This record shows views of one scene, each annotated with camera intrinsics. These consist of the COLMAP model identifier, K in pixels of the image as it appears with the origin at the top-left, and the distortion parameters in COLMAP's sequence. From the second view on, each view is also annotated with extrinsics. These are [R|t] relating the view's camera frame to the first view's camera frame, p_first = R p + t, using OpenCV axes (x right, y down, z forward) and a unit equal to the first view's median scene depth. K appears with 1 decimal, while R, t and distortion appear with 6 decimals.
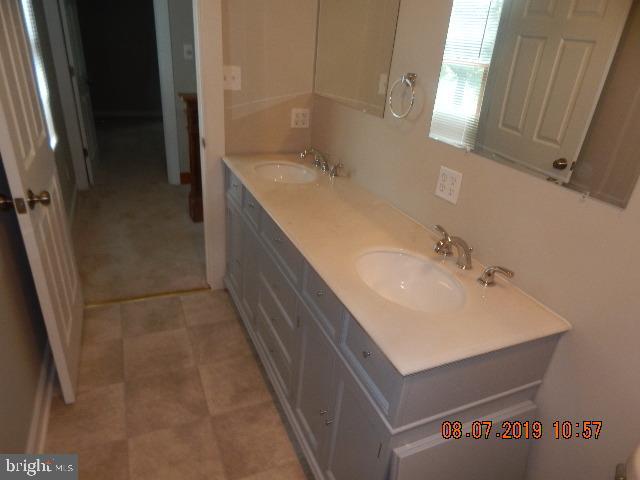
lens RADIAL K [[426.6, 0, 320.0], [0, 426.6, 240.0], [0, 0, 1]] dist [0.007972, -0.001097]
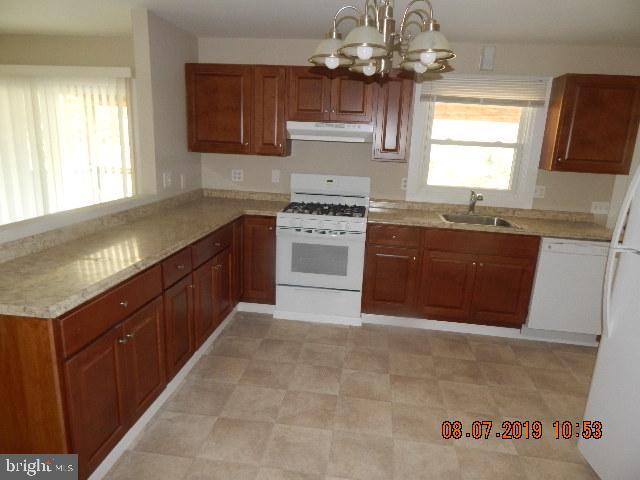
lens RADIAL K [[426.6, 0, 320.0], [0, 426.6, 240.0], [0, 0, 1]] dist [0.007972, -0.001097]
pose [[-0.520181, 0.088481, -0.849460, 1.287550], [-0.450081, 0.816896, 0.360704, -0.392031], [0.725837, 0.569957, -0.385110, 1.009924]]
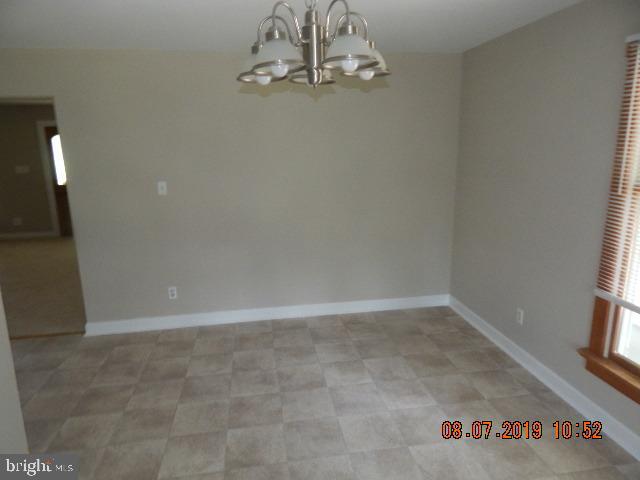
lens RADIAL K [[426.6, 0, 320.0], [0, 426.6, 240.0], [0, 0, 1]] dist [0.007972, -0.001097]
pose [[0.252386, -0.311366, 0.916162, -1.496901], [0.448895, 0.876440, 0.174203, -0.285938], [-0.857202, 0.367294, 0.360971, 0.106302]]
